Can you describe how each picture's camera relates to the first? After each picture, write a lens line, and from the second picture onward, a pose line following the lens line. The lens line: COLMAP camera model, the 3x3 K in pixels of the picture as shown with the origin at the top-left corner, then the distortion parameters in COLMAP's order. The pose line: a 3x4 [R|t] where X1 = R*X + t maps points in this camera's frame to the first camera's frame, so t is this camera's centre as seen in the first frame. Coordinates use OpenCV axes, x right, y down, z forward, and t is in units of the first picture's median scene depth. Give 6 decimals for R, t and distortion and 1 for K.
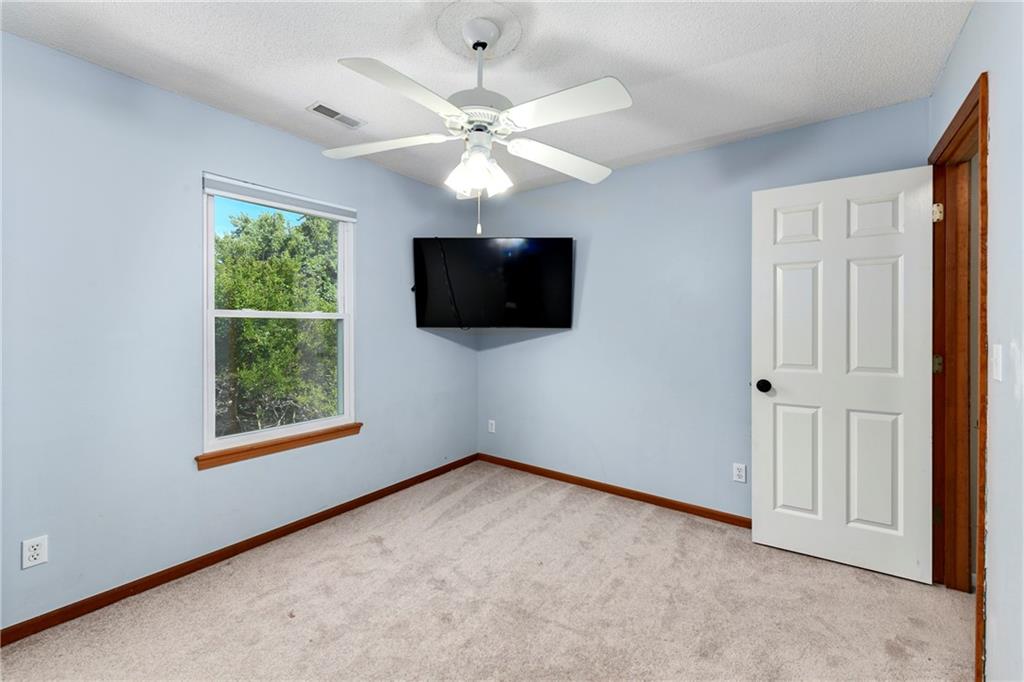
lens RADIAL K [[435.3, 0, 510.9], [0, 435.3, 325.3], [0, 0, 1]] dist [0.000613, -0.000077]
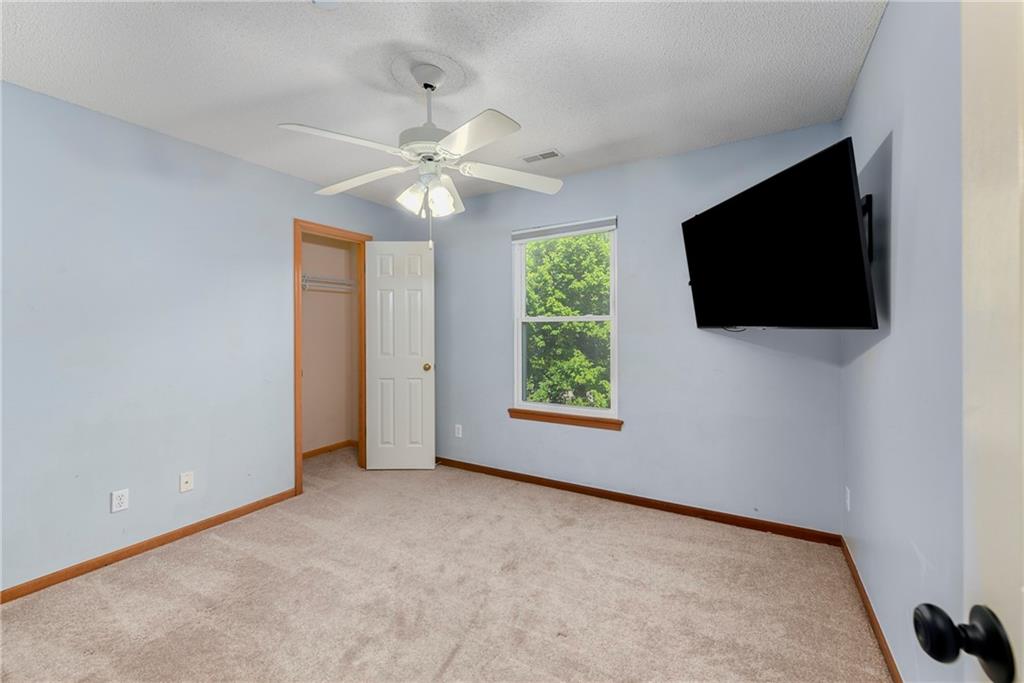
lens RADIAL K [[414.2, 0, 514.0], [0, 414.2, 330.5], [0, 0, 1]] dist [0.000043, -0.000366]
pose [[0.089118, -0.001227, -0.996020, 0.622060], [0.001747, 0.999998, -0.001075, 0.010499], [0.996020, -0.001644, 0.089120, 0.675266]]
